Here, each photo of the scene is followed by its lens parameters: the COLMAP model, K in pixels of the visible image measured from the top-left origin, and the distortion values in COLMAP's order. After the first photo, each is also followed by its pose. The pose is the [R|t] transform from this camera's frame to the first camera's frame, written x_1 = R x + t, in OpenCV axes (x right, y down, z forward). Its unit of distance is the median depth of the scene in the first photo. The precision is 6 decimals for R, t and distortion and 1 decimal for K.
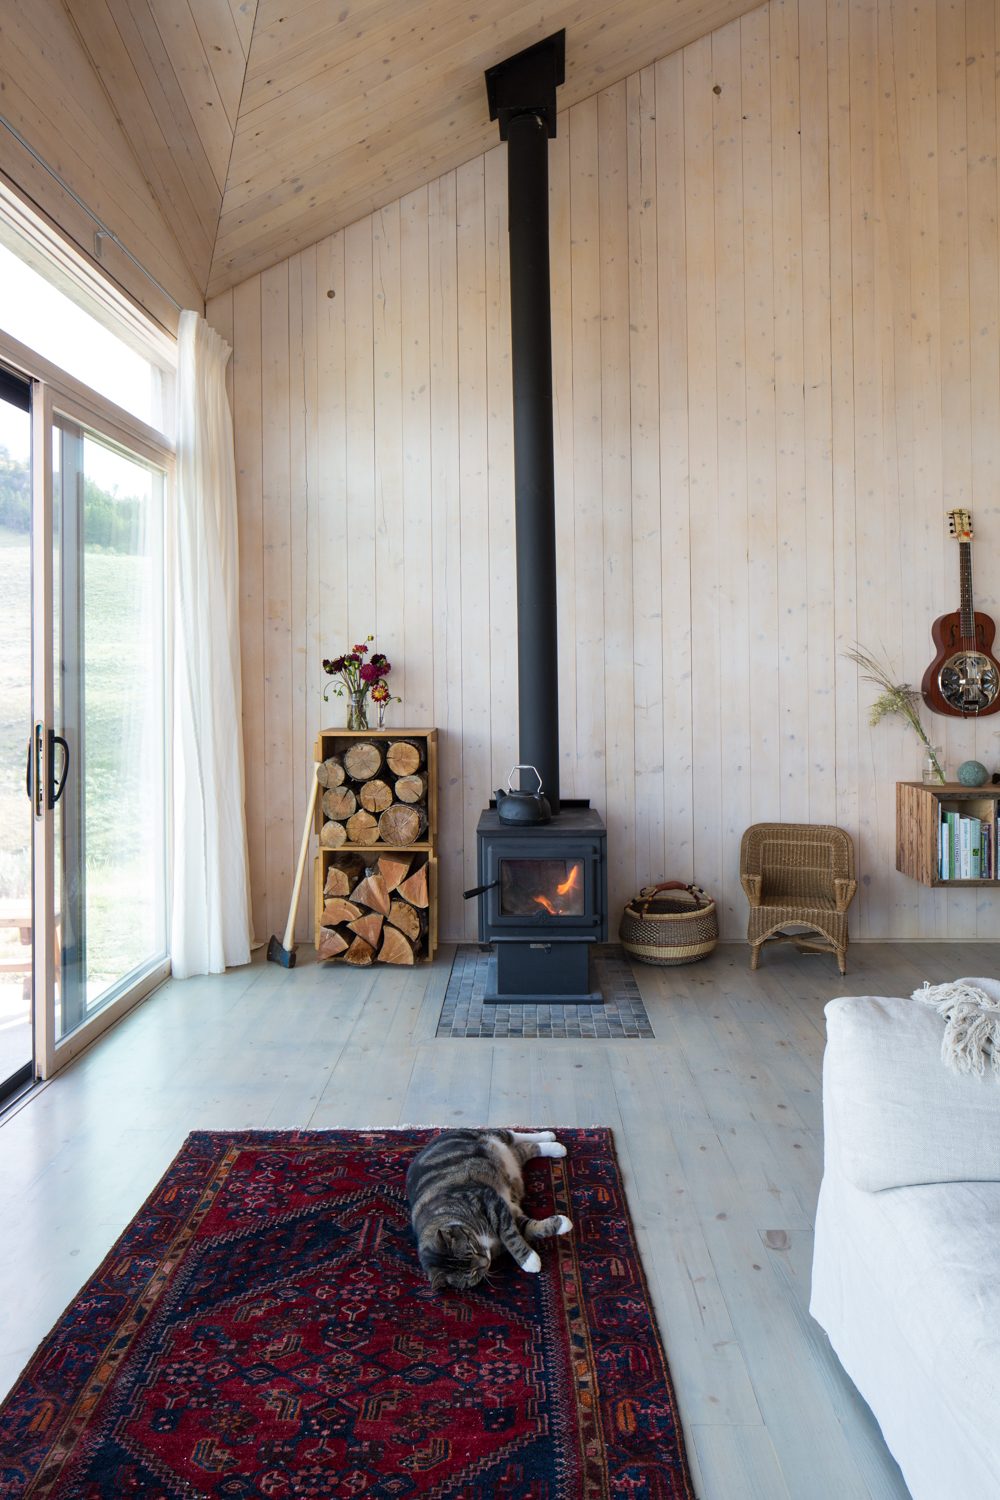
lens RADIAL K [[1026.6, 0, 503.8], [0, 1026.6, 749.7], [0, 0, 1]] dist [-0.010011, 0.000348]
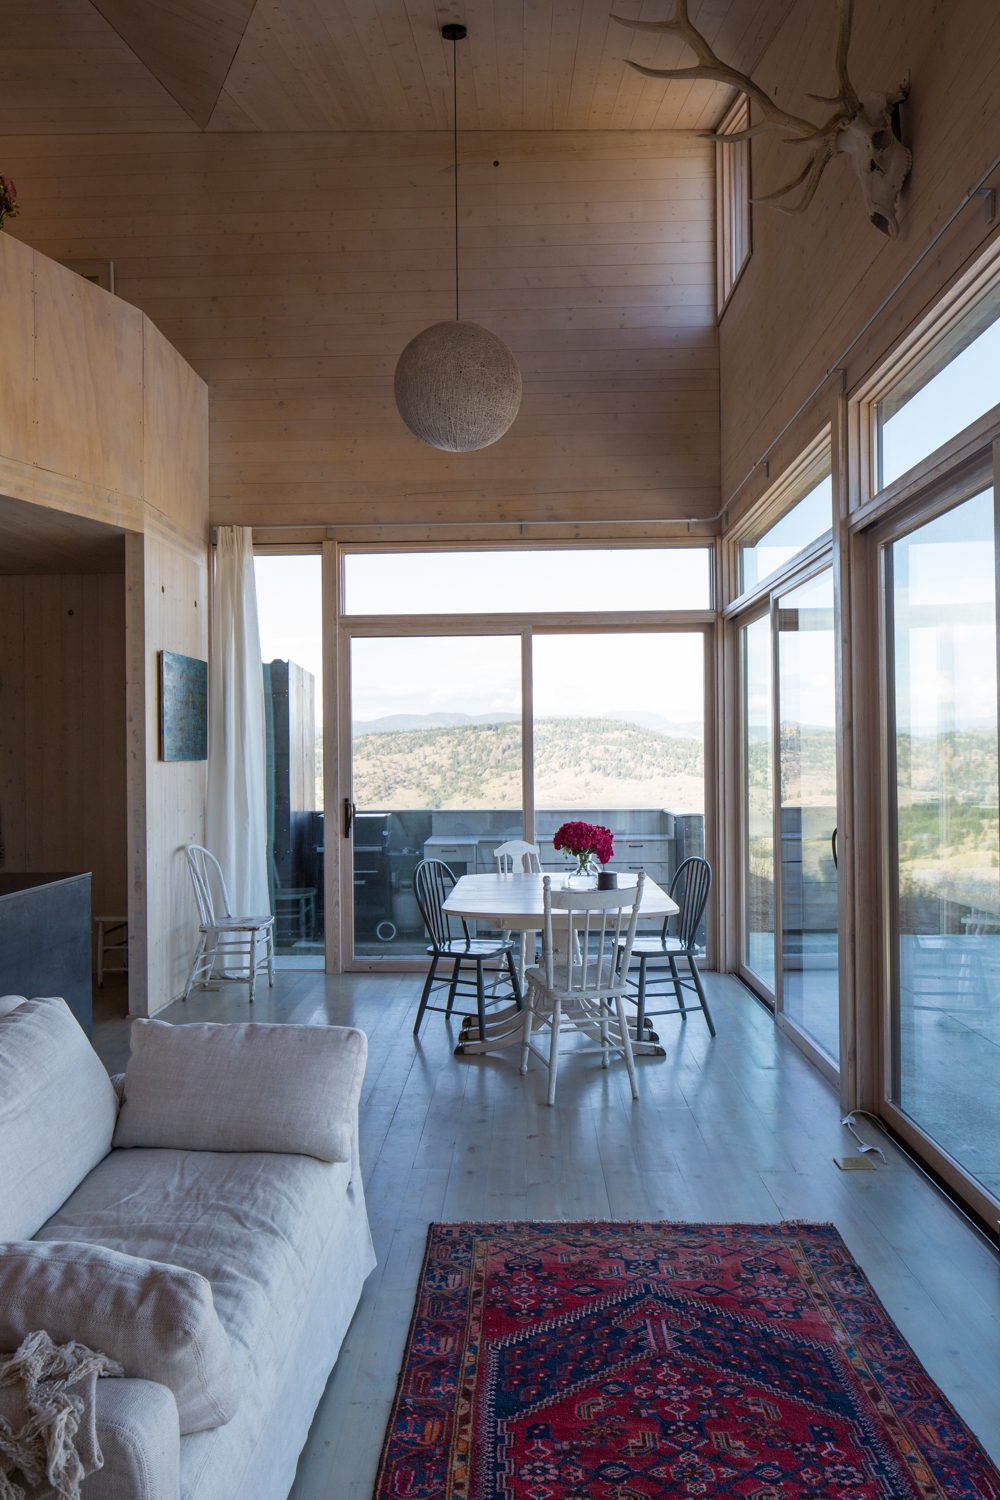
lens RADIAL K [[1026.6, 0, 499.5], [0, 1026.6, 751.9], [0, 0, 1]] dist [-0.010011, 0.000348]
pose [[-0.999518, 0.023310, 0.020519, -0.002258], [0.024762, 0.996977, 0.073651, -0.215135], [-0.018740, 0.074123, -0.997073, 2.077320]]
